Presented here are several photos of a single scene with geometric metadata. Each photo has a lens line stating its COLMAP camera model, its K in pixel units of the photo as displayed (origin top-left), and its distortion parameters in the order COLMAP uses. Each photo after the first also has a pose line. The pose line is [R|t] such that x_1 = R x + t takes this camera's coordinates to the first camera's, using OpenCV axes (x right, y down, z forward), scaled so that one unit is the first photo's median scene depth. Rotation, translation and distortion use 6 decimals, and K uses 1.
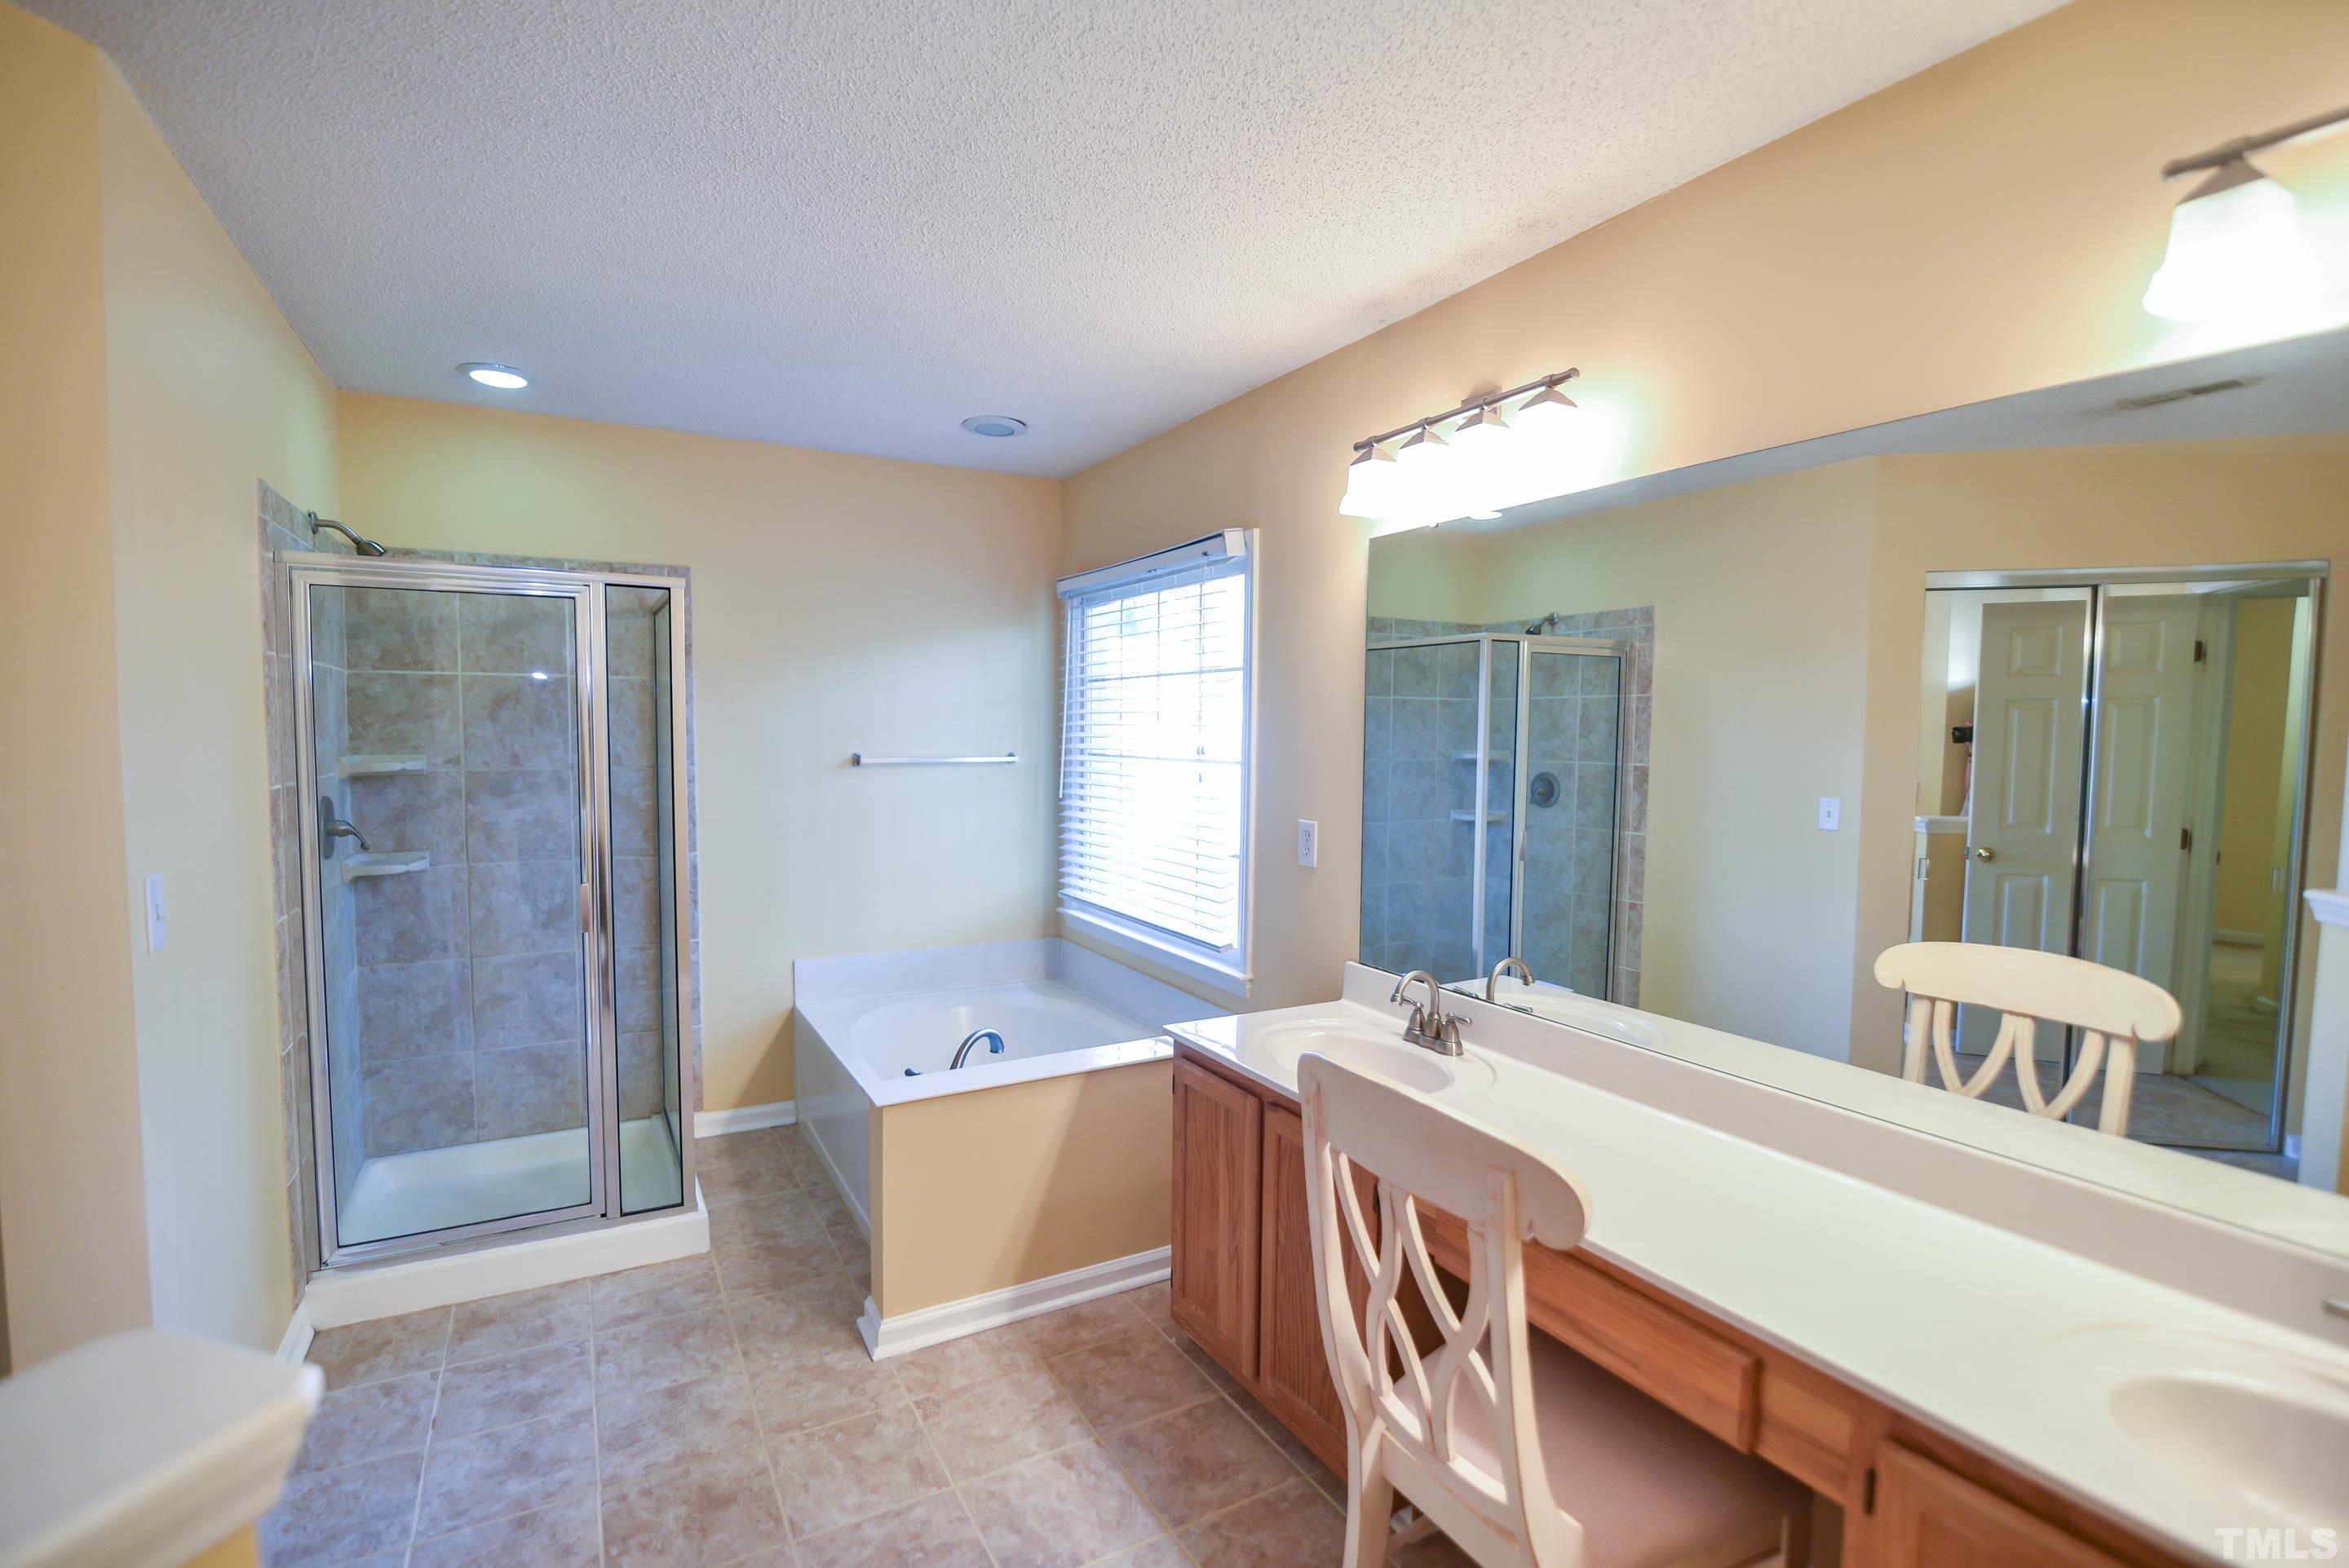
lens RADIAL K [[1094.0, 0, 1172.4], [0, 1094.0, 793.9], [0, 0, 1]] dist [-0.015270, 0.000399]
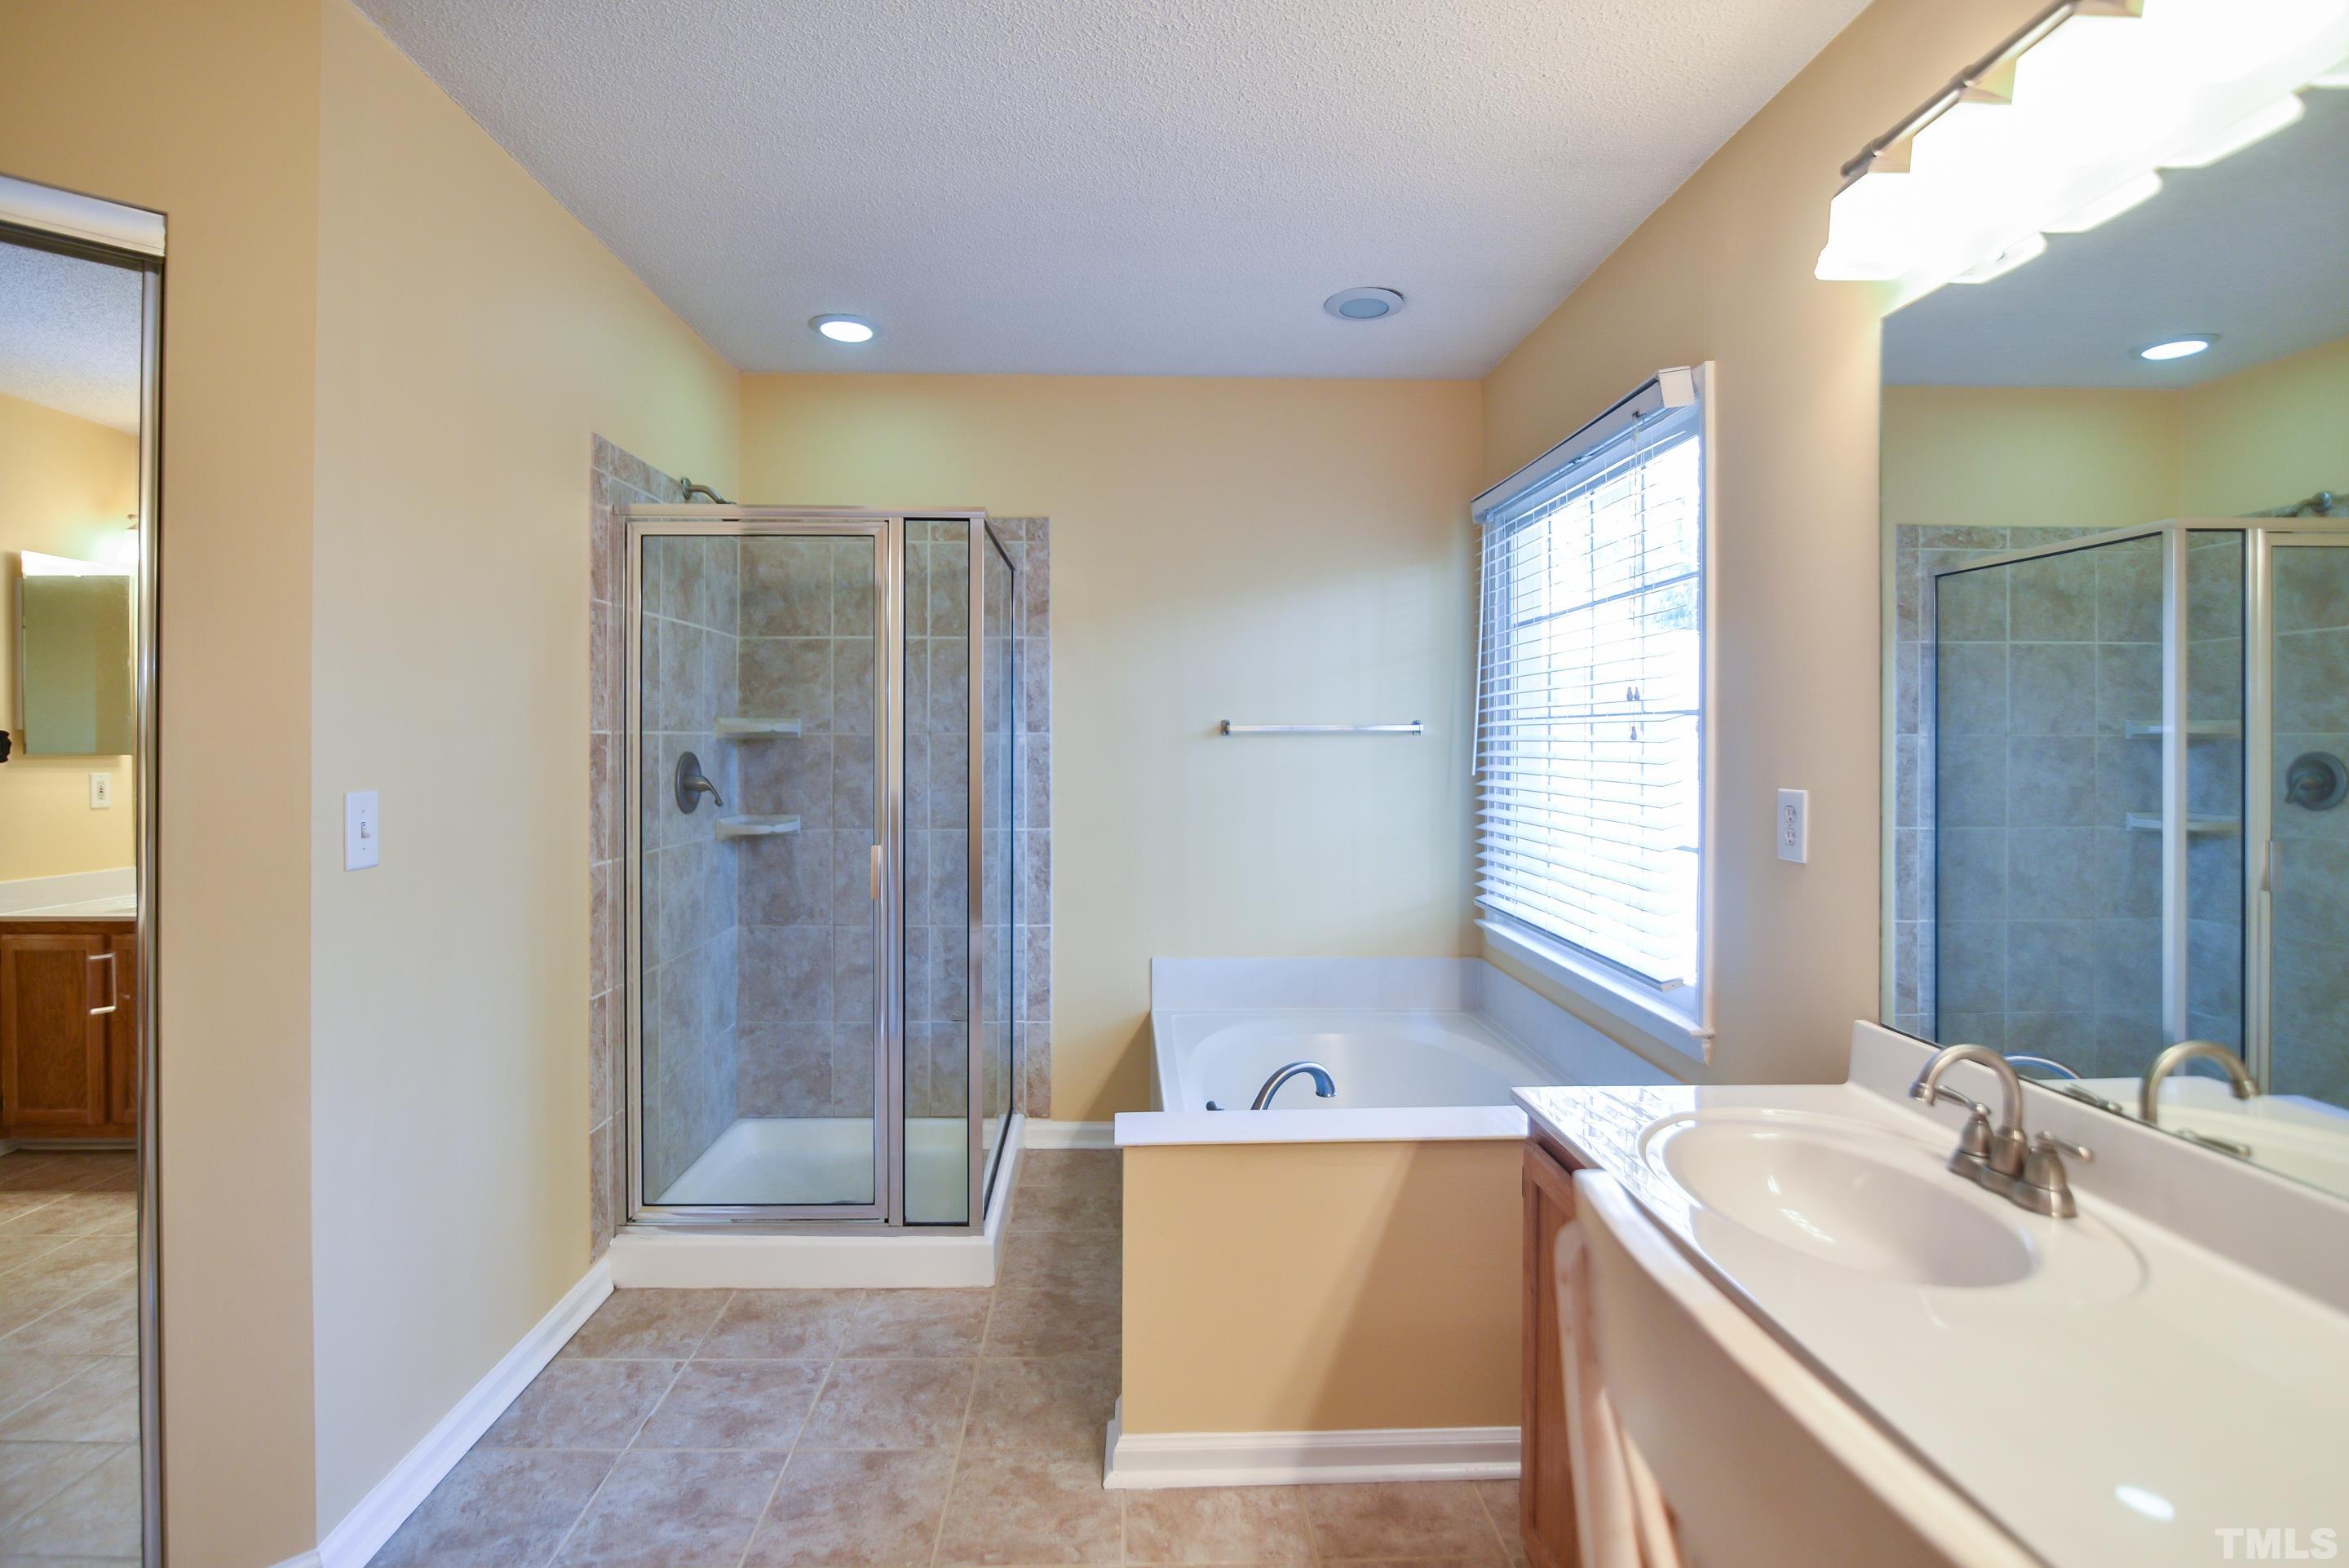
lens RADIAL K [[1149.6, 0, 1137.7], [0, 1149.6, 734.2], [0, 0, 1]] dist [-0.017845, 0.000373]
pose [[0.882161, -0.009135, -0.470860, 0.105515], [-0.022171, 0.997898, -0.060897, 0.042696], [0.470426, 0.064160, 0.880104, 0.248187]]
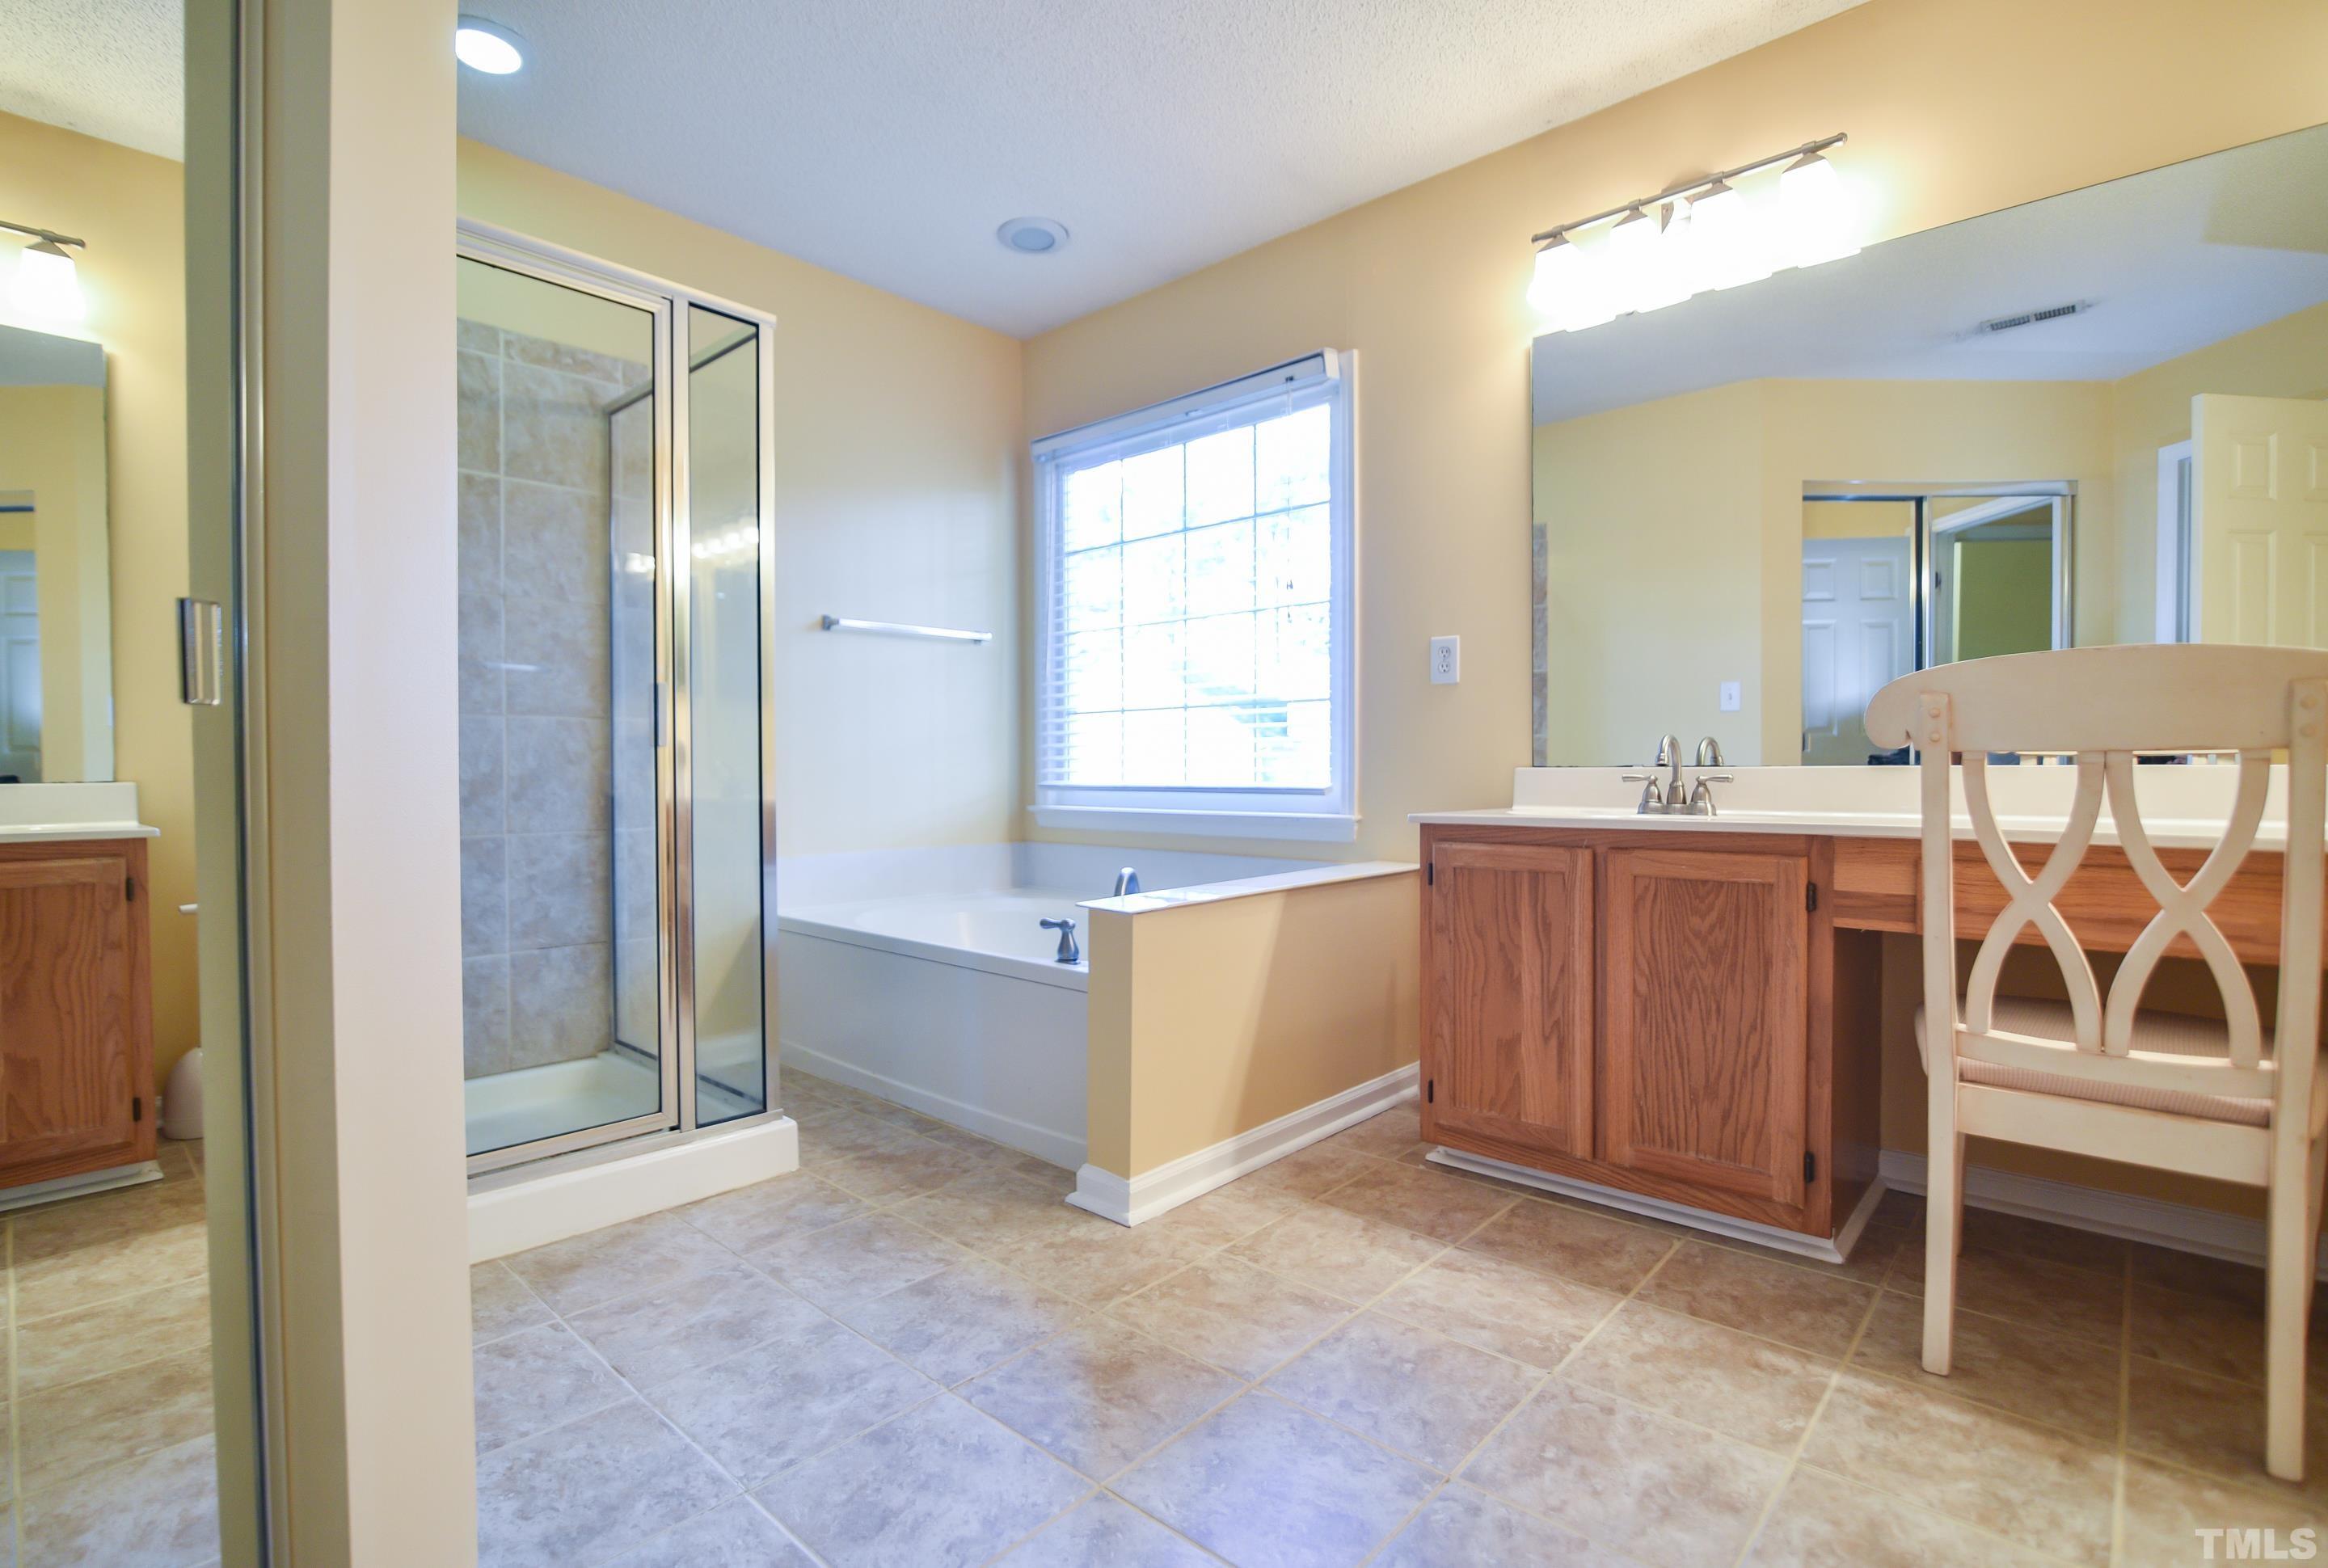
lens RADIAL K [[1099.4, 0, 1150.2], [0, 1099.4, 776.7], [0, 0, 1]] dist [-0.019157, 0.000134]
pose [[0.952103, -0.017049, 0.305300, -0.442106], [0.032333, 0.998460, -0.045077, 0.191169], [-0.304062, 0.052790, 0.951189, 0.166201]]
